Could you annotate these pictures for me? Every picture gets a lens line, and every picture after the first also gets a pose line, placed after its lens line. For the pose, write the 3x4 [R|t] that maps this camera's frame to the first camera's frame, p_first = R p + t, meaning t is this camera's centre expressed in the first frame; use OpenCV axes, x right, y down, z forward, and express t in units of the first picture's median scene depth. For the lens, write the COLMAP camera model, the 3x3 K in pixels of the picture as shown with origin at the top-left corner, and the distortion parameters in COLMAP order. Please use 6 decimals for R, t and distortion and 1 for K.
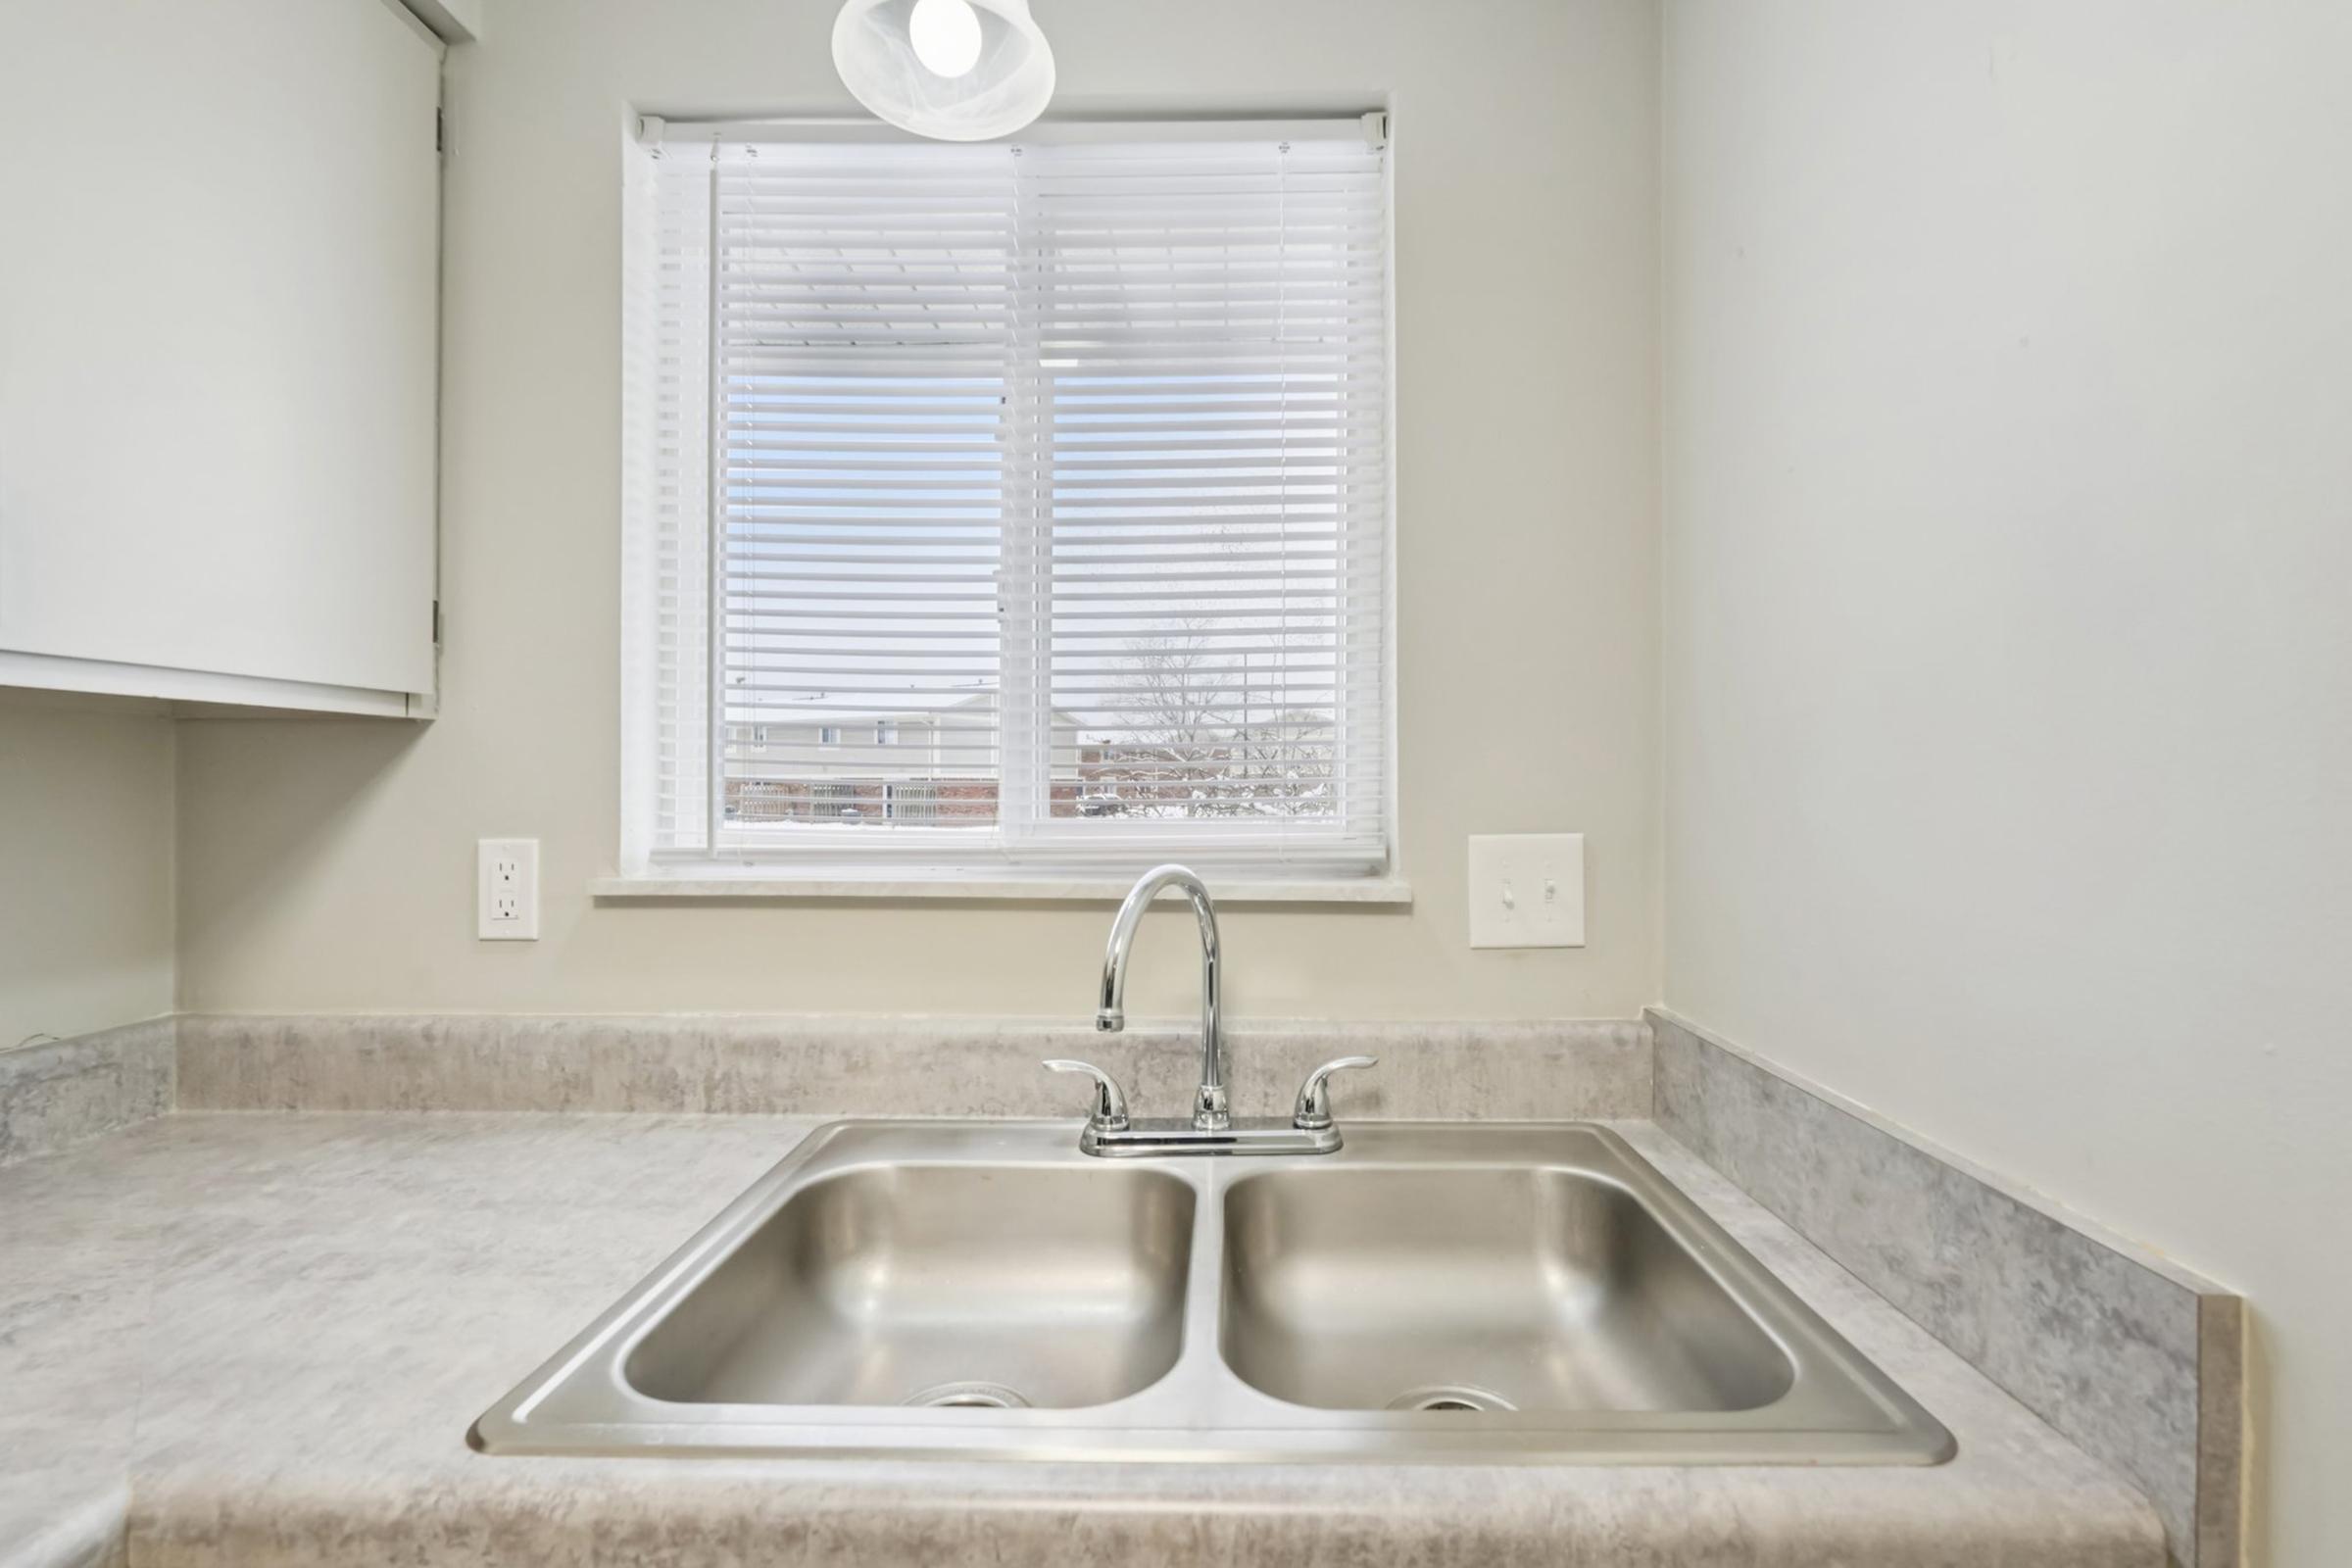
lens RADIAL K [[1030.8, 0, 1186.9], [0, 1030.8, 795.3], [0, 0, 1]] dist [0.000070, 0.001490]
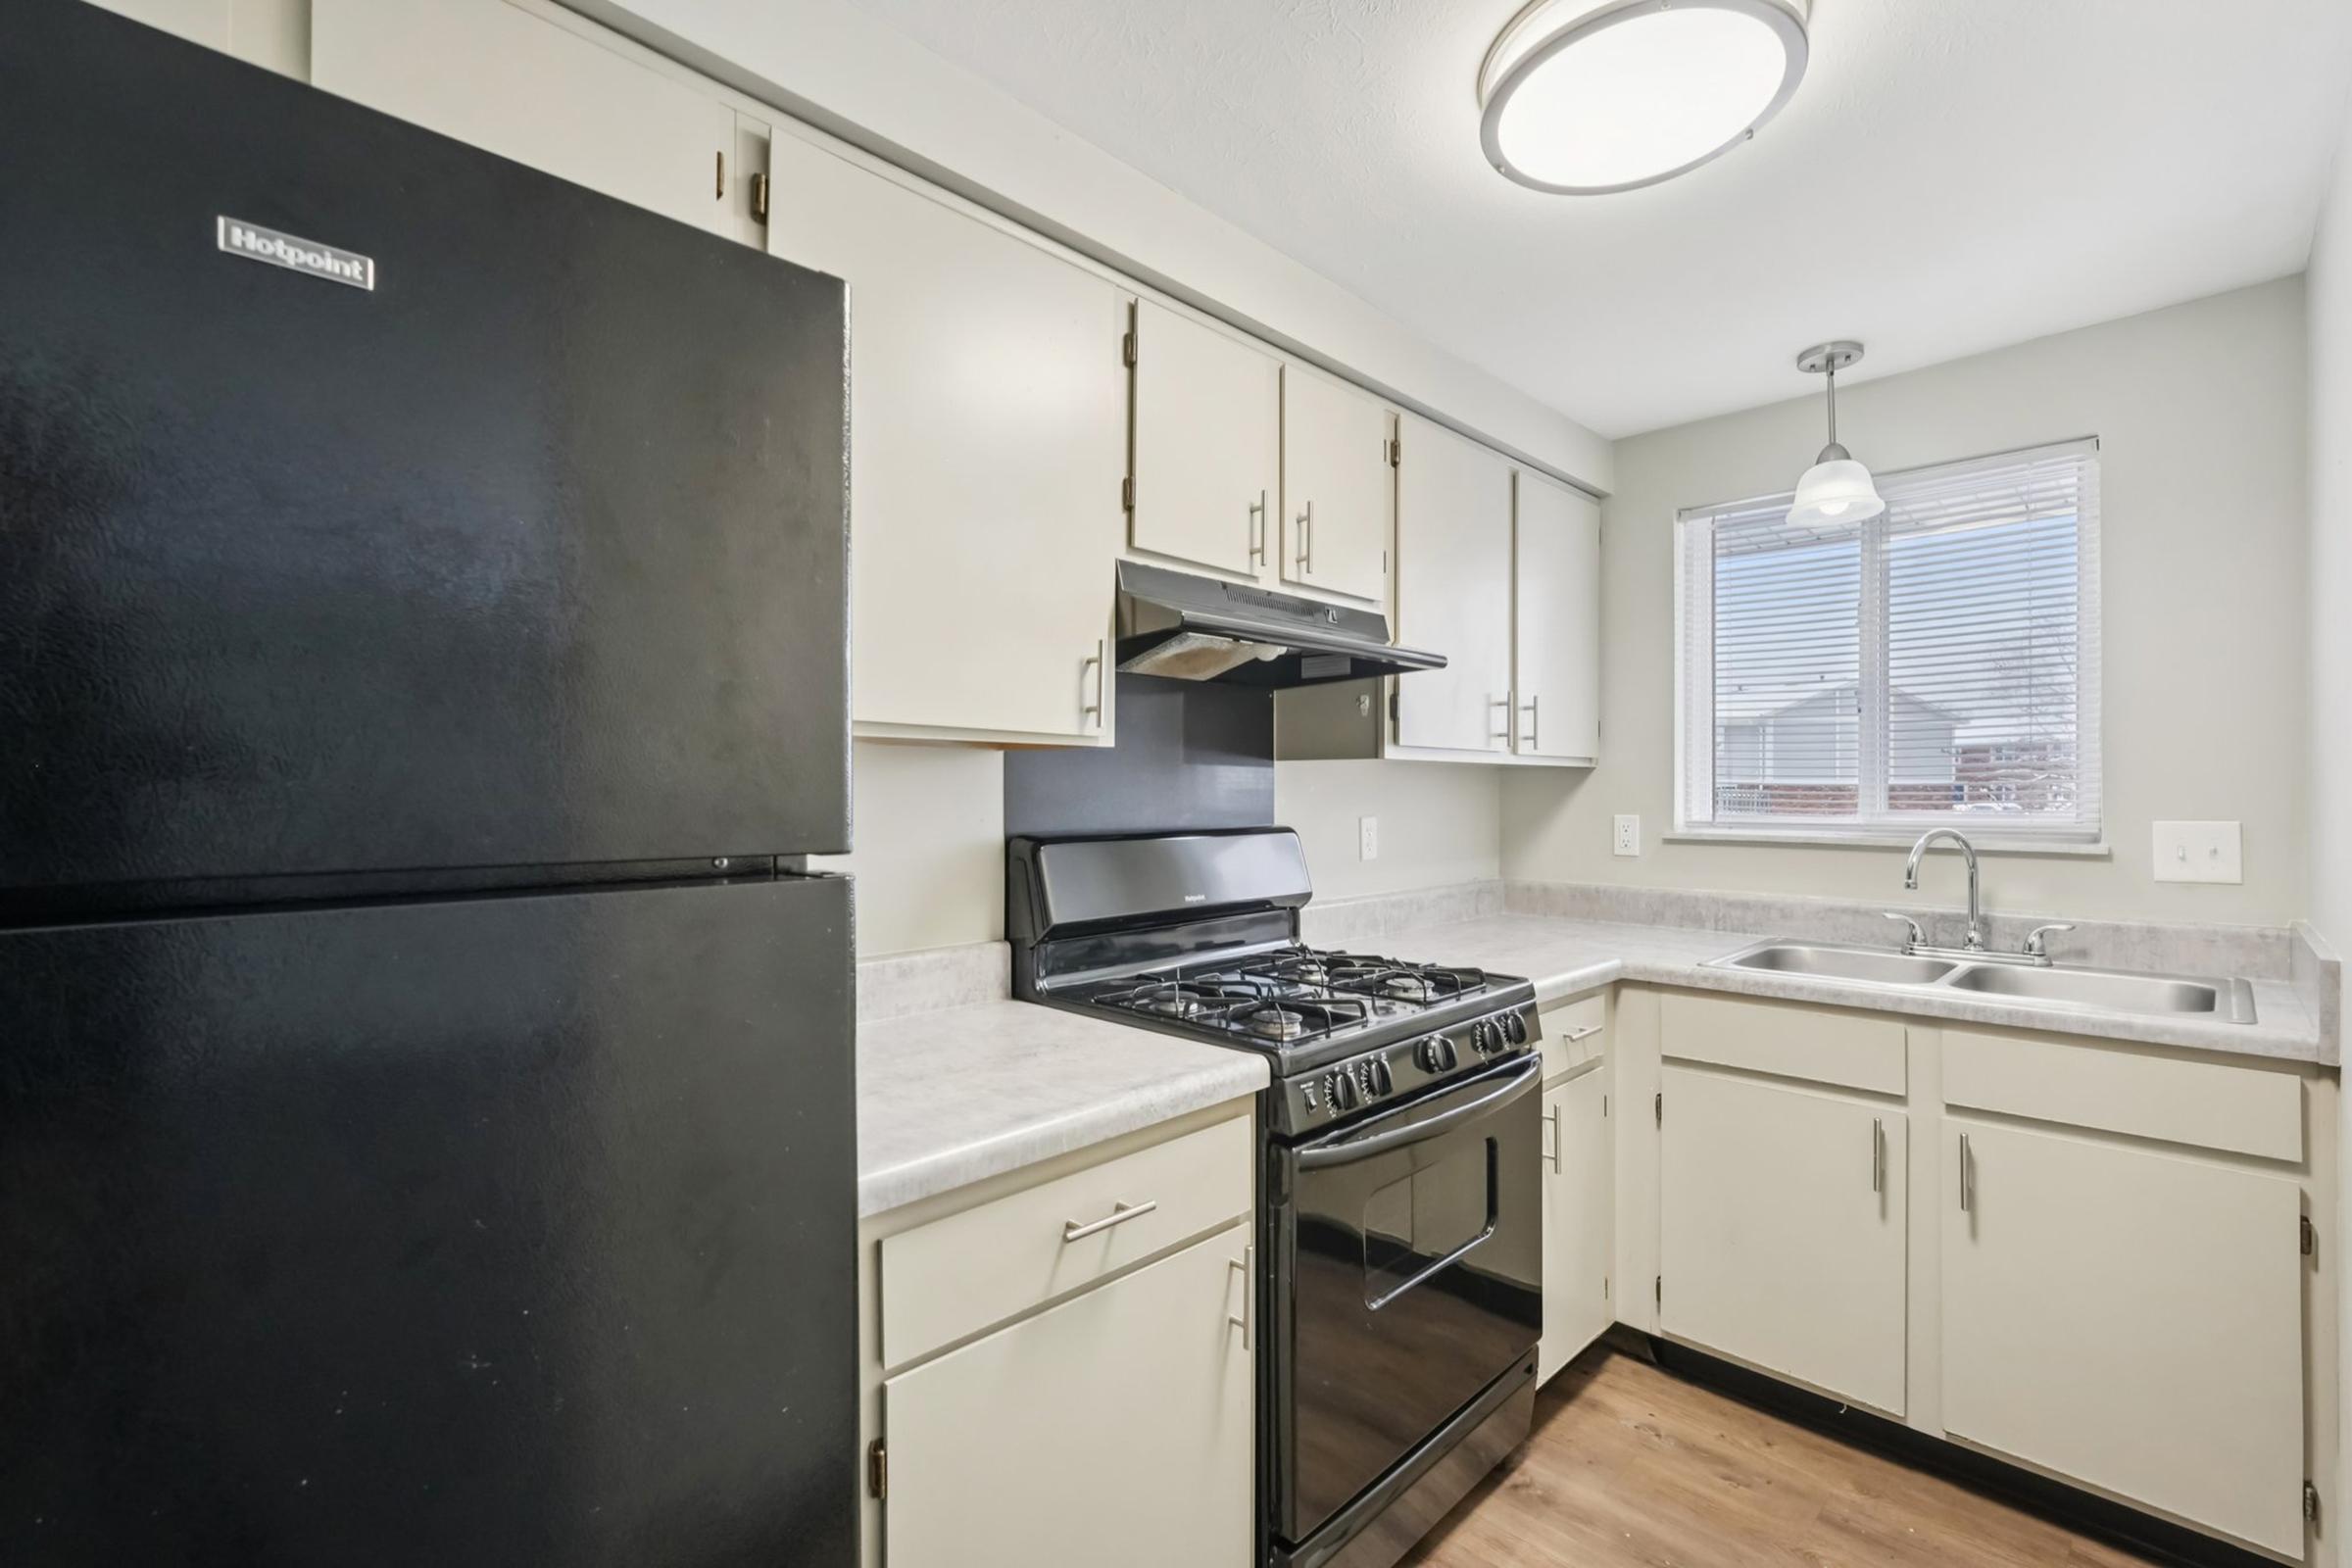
lens RADIAL K [[1030.8, 0, 1186.5], [0, 1030.8, 790.9], [0, 0, 1]] dist [0.000070, 0.001490]
pose [[0.721852, -0.000345, -0.692048, 0.302597], [0.004082, 0.999985, 0.003760, -0.029694], [0.692036, -0.005539, 0.721842, -1.569220]]
